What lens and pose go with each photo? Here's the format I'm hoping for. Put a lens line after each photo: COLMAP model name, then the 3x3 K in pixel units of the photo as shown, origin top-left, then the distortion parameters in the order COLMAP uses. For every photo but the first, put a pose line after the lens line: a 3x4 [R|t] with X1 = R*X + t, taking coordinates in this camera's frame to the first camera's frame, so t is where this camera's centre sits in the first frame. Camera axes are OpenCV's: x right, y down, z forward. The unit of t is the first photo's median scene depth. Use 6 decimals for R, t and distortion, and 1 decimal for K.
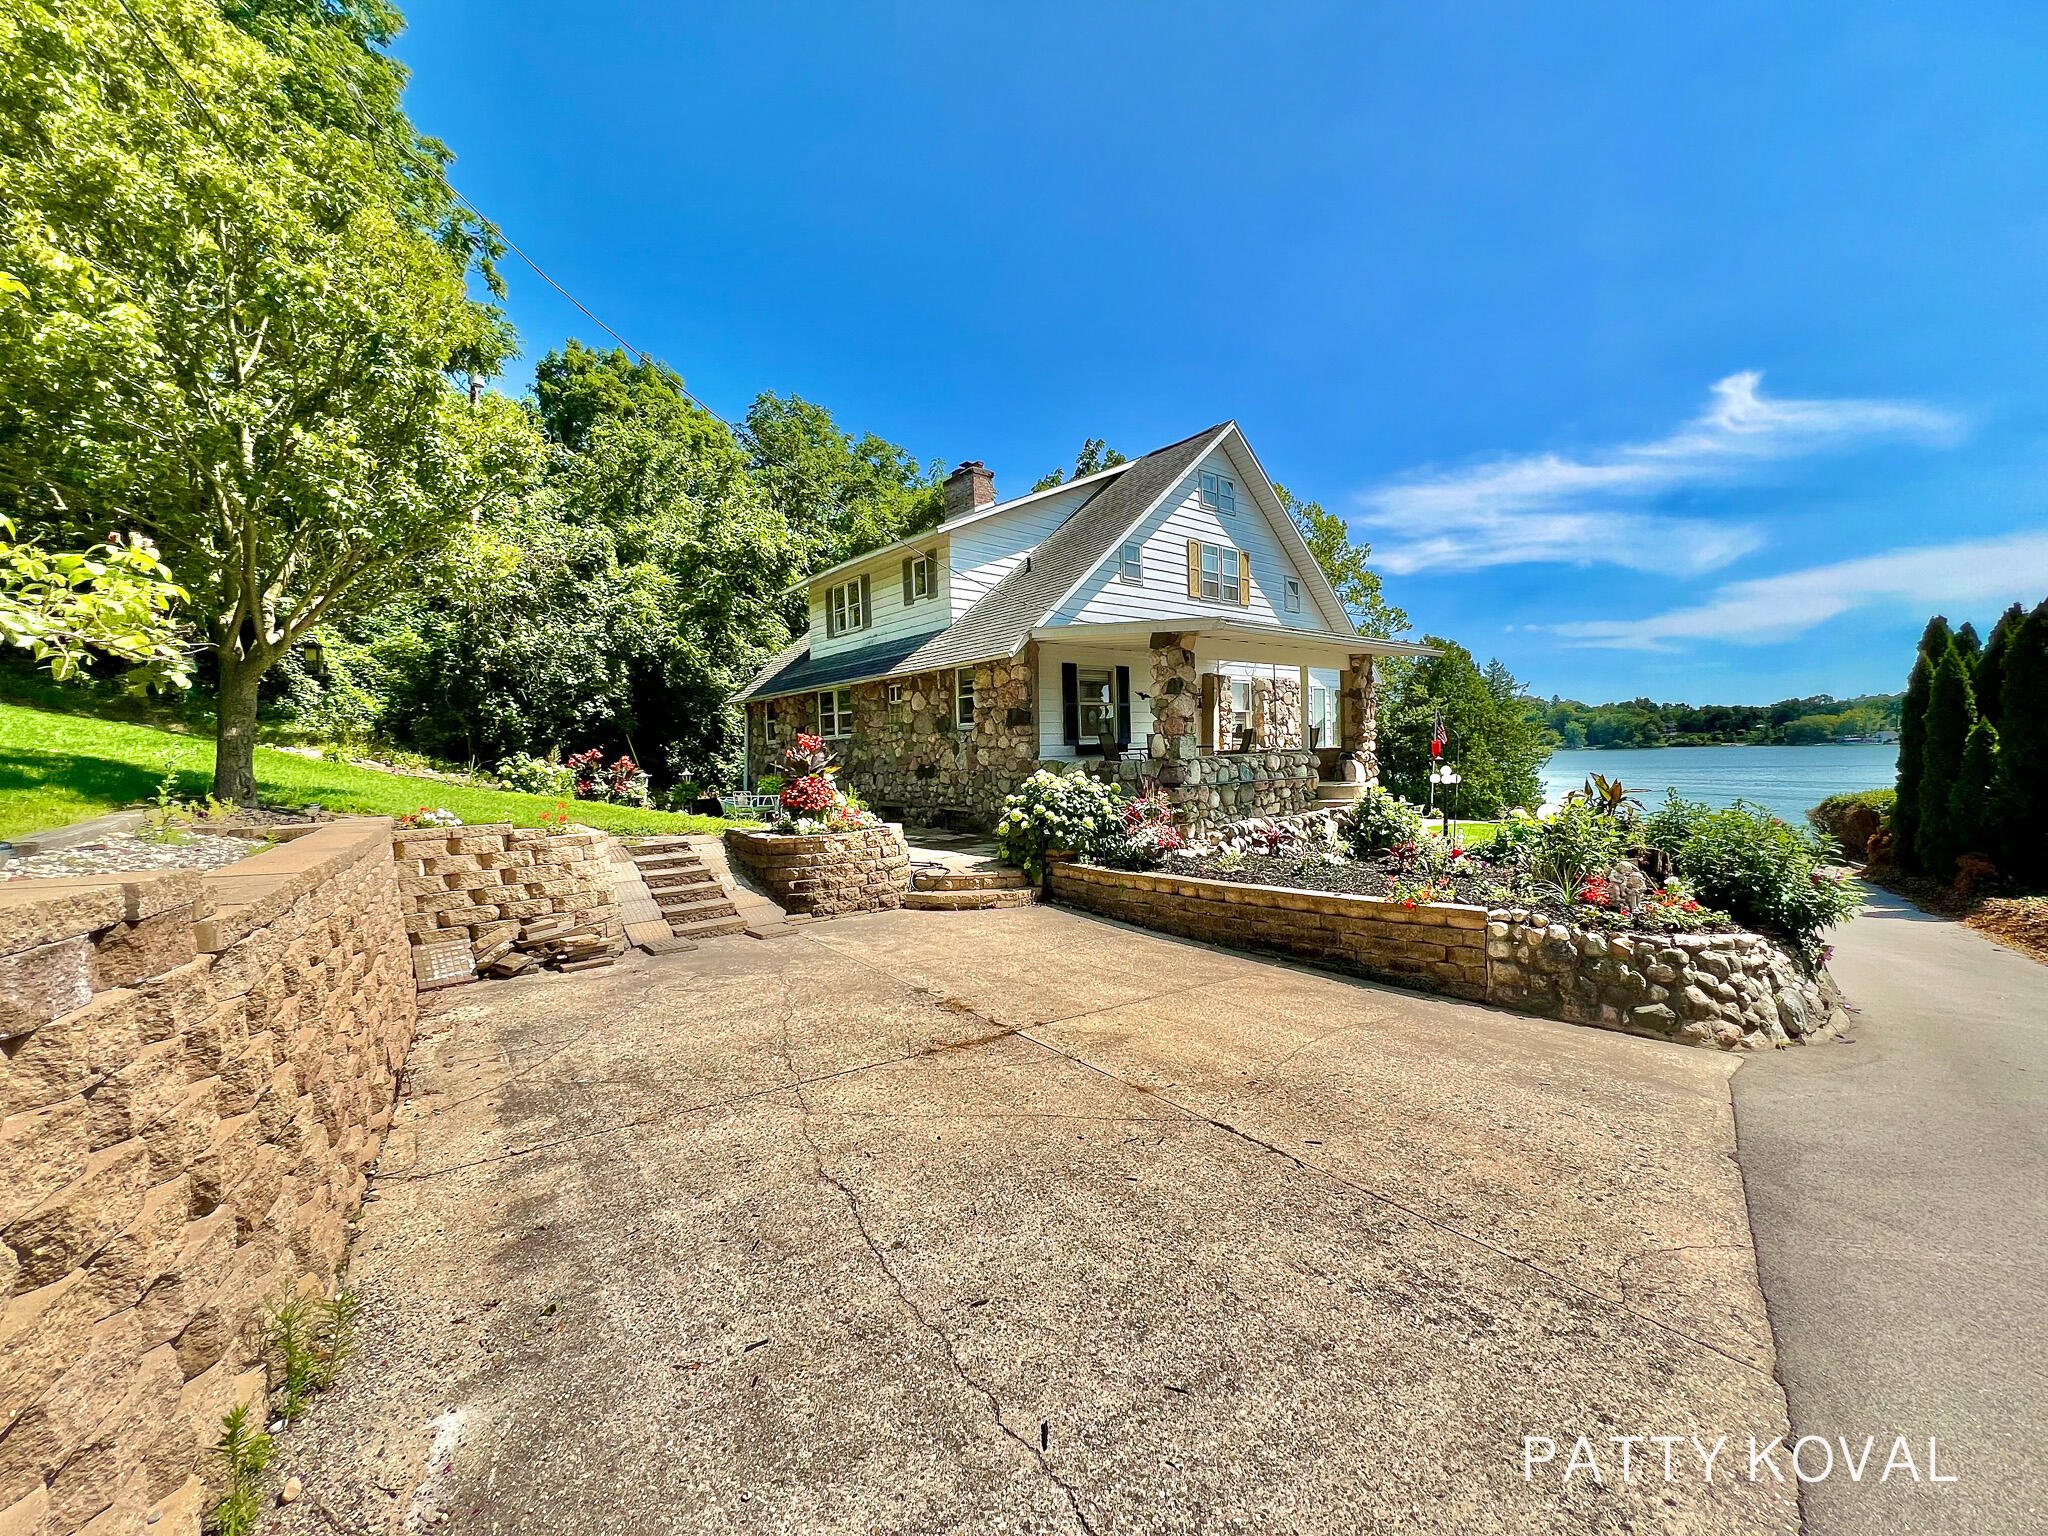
lens RADIAL K [[828.8, 0, 1028.5], [0, 828.8, 770.9], [0, 0, 1]] dist [0.002361, 0.000281]
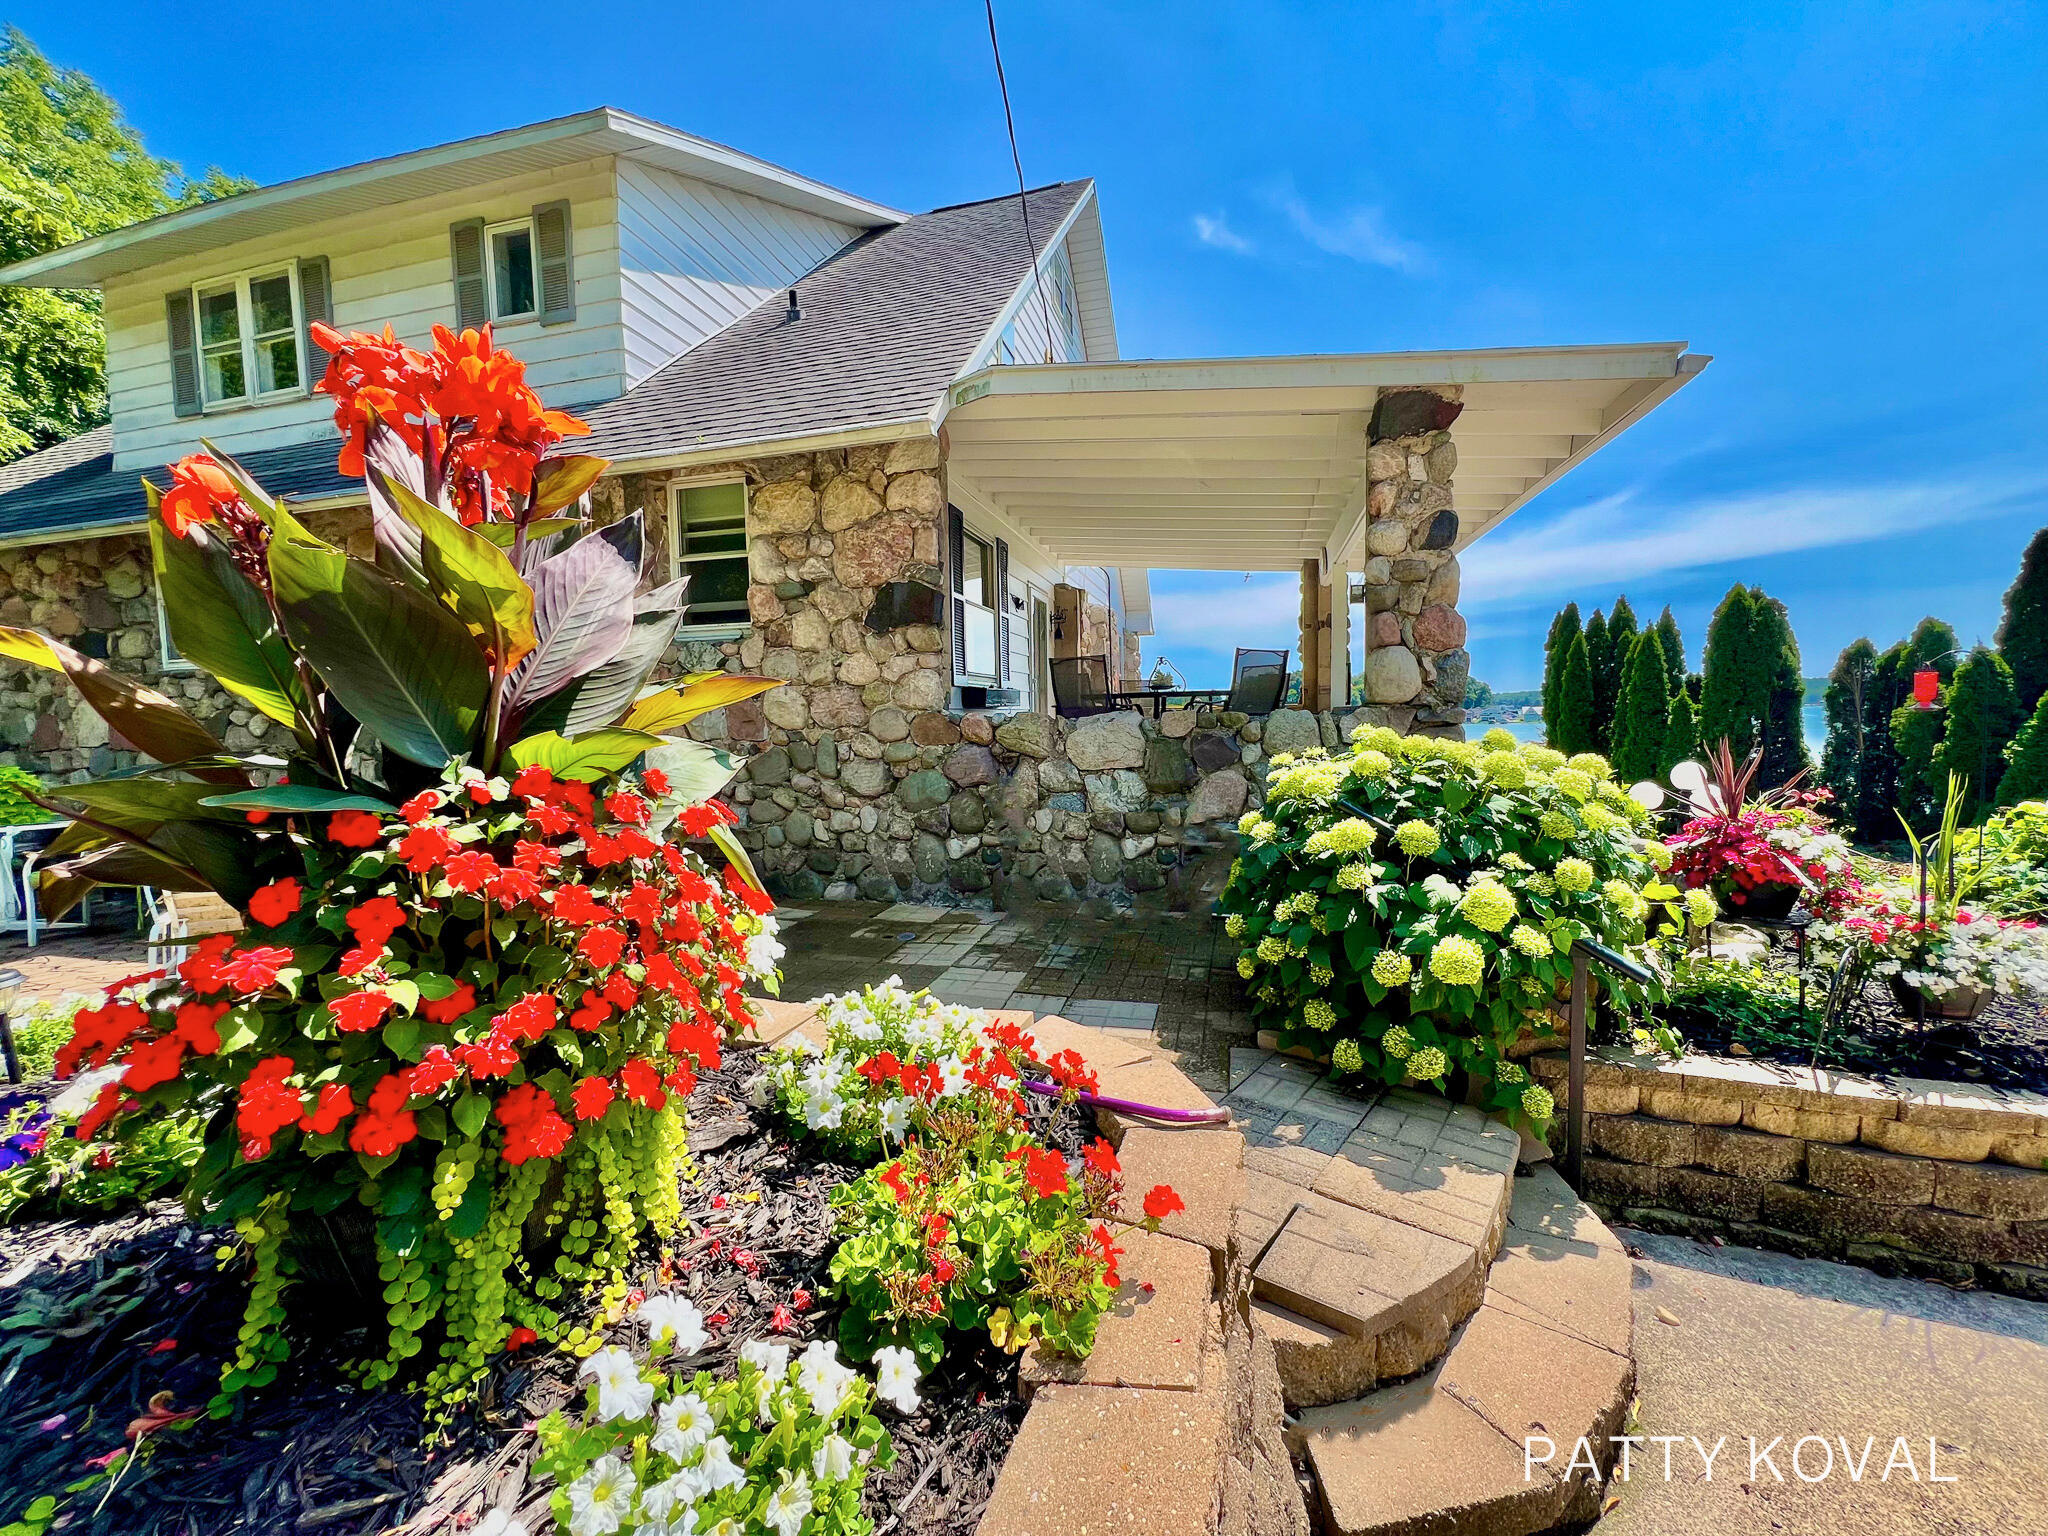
lens RADIAL K [[828.8, 0, 1016.4], [0, 828.8, 768.2], [0, 0, 1]] dist [0.002361, 0.000281]
pose [[0.830227, -0.020400, 0.557052, -0.162224], [0.006647, 0.999621, 0.026702, 0.002383], [-0.557386, -0.018466, 0.830048, 0.532173]]
